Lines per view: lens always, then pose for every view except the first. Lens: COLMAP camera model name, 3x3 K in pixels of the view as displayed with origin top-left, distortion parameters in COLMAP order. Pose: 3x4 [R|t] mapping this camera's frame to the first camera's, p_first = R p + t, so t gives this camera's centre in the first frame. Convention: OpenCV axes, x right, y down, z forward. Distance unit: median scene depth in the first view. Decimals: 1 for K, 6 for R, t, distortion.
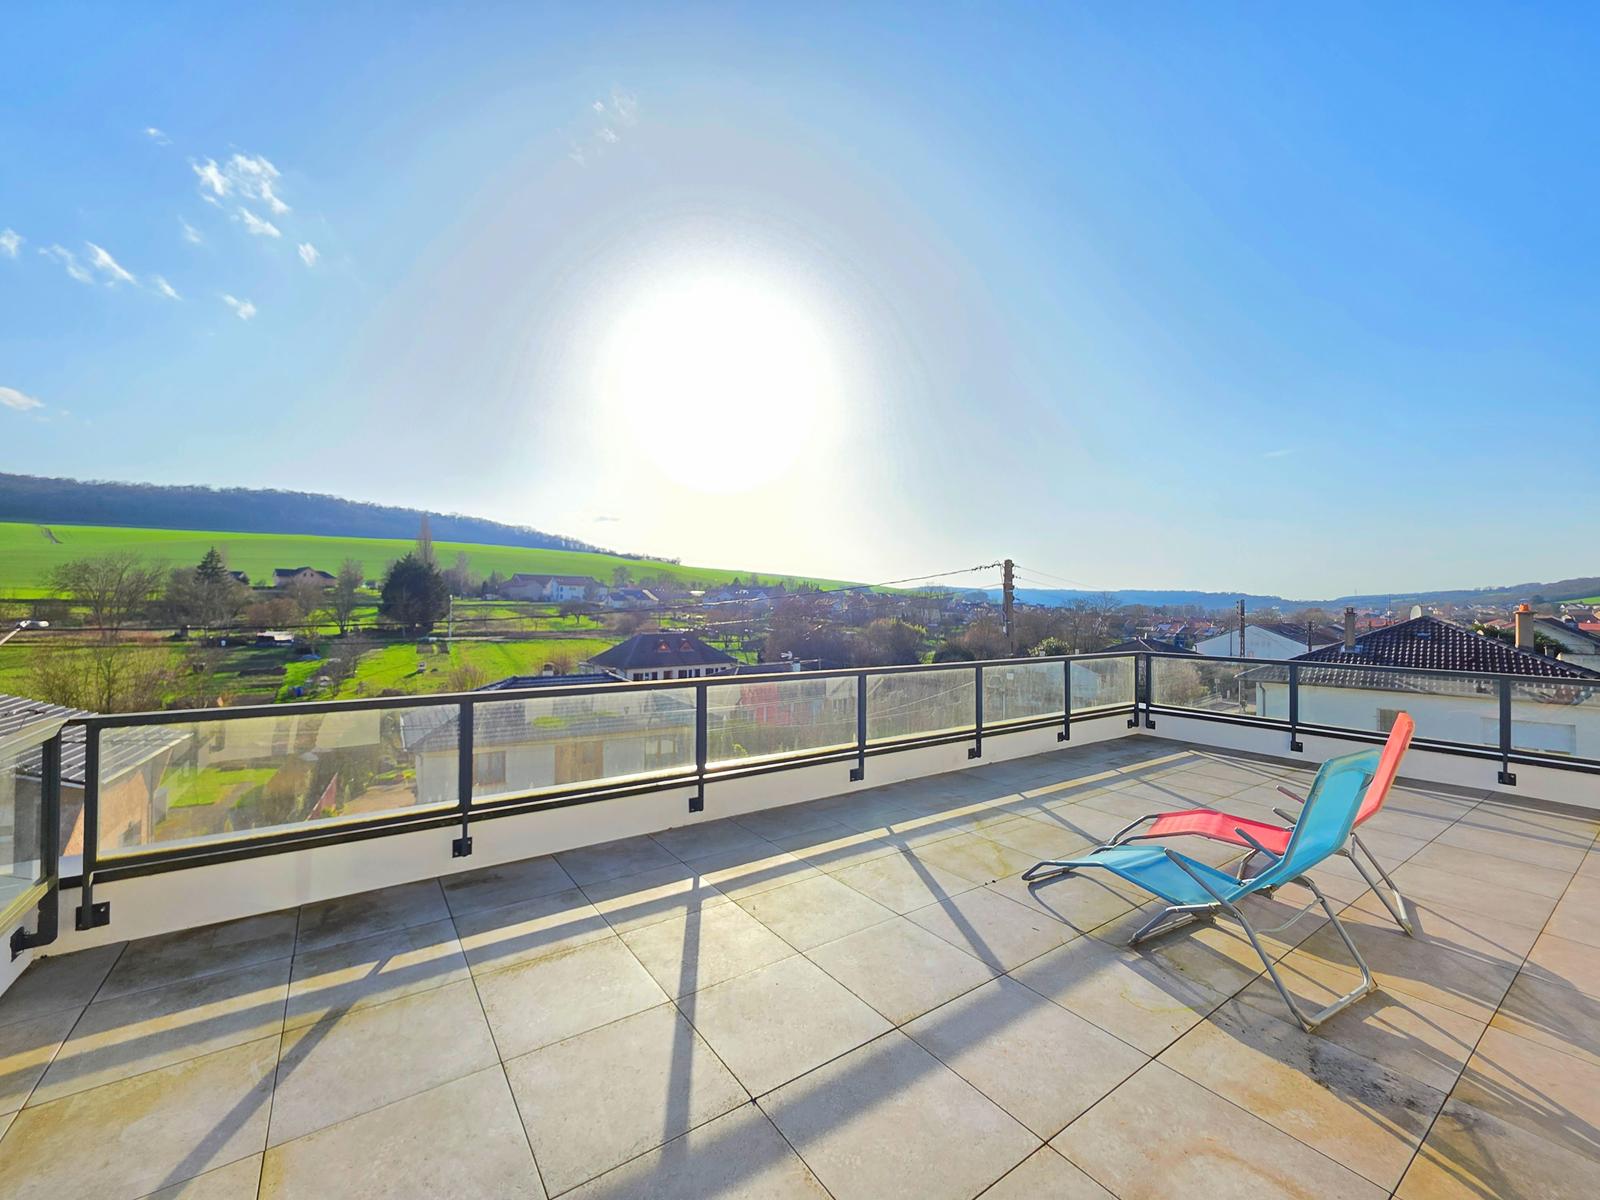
lens RADIAL K [[641.1, 0, 799.6], [0, 641.1, 602.9], [0, 0, 1]] dist [0.001093, 0.000037]
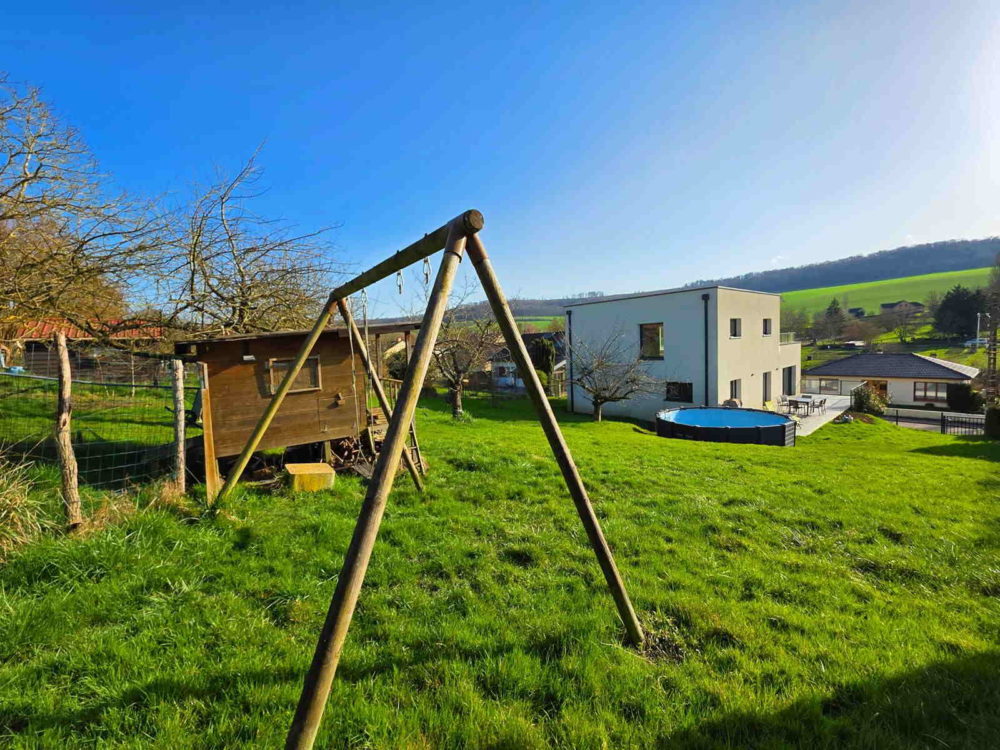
lens RADIAL K [[400.7, 0, 500.6], [0, 400.7, 373.0], [0, 0, 1]] dist [0.001093, 0.000037]
pose [[0.087566, 0.062748, -0.994181, 0.139991], [0.053637, 0.996269, 0.067604, 0.001374], [0.994714, -0.059245, 0.083873, -0.073891]]
